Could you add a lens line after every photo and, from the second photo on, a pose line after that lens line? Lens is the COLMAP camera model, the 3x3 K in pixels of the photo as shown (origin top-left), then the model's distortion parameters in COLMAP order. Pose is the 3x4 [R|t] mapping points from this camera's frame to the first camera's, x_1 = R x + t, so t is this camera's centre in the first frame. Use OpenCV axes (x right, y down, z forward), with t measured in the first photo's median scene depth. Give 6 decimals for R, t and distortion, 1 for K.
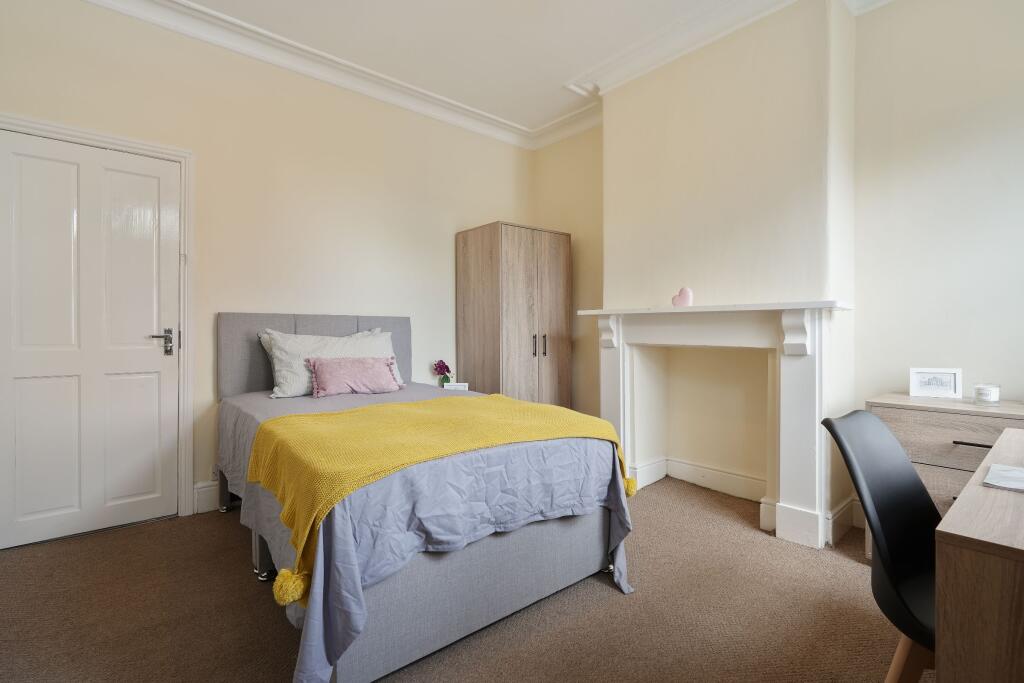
lens RADIAL K [[469.8, 0, 508.6], [0, 469.8, 338.8], [0, 0, 1]] dist [-0.001243, 0.000129]
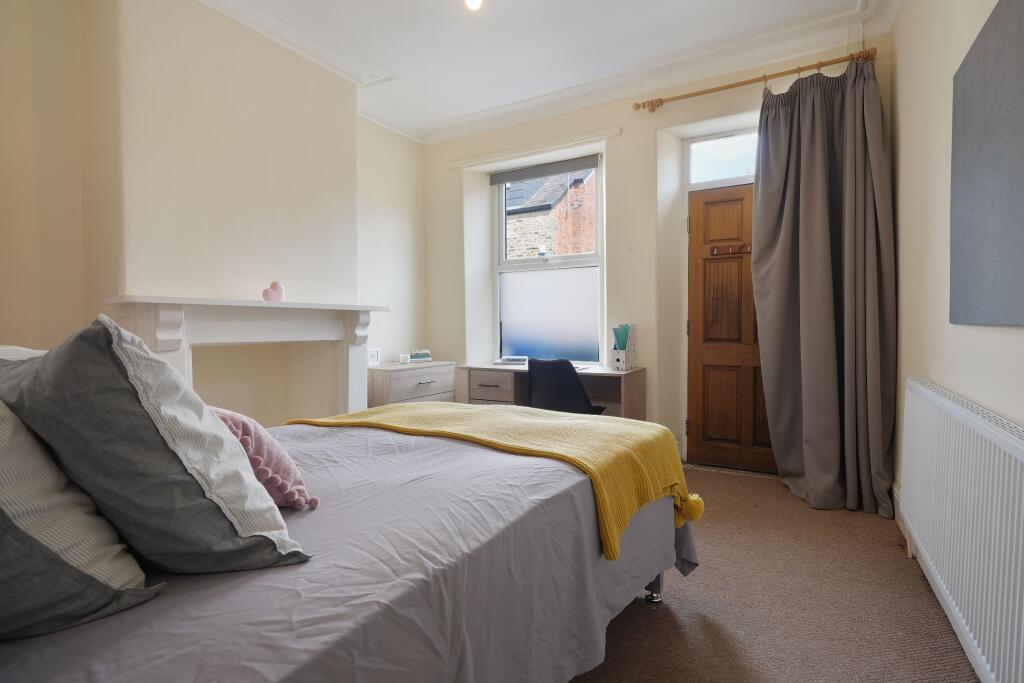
lens RADIAL K [[469.8, 0, 508.6], [0, 469.8, 338.8], [0, 0, 1]] dist [-0.001243, 0.000129]
pose [[-0.304554, -0.019399, 0.952298, -0.846789], [0.023033, 0.999350, 0.027724, -0.008584], [-0.952217, 0.030378, -0.303909, 1.026679]]
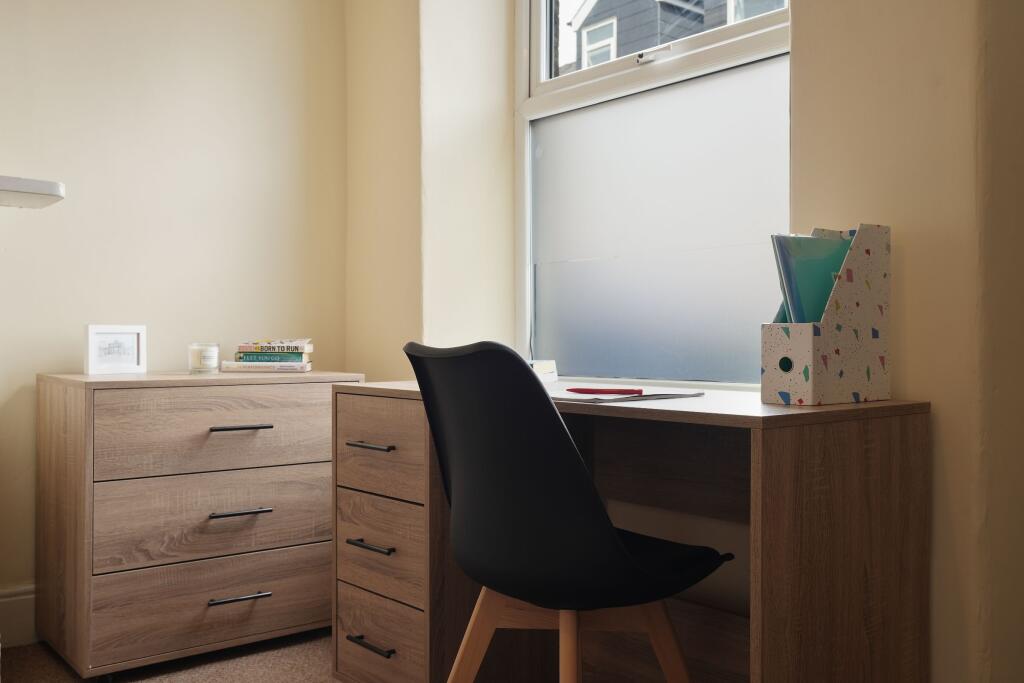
lens RADIAL K [[965.4, 0, 512.0], [0, 965.4, 341.5], [0, 0, 1]] dist [0.006175, 0.004140]
pose [[0.001274, 0.000753, 0.999999, -0.313058], [0.006492, 0.999979, -0.000761, 0.085287], [-0.999978, 0.006493, 0.001269, 0.483538]]
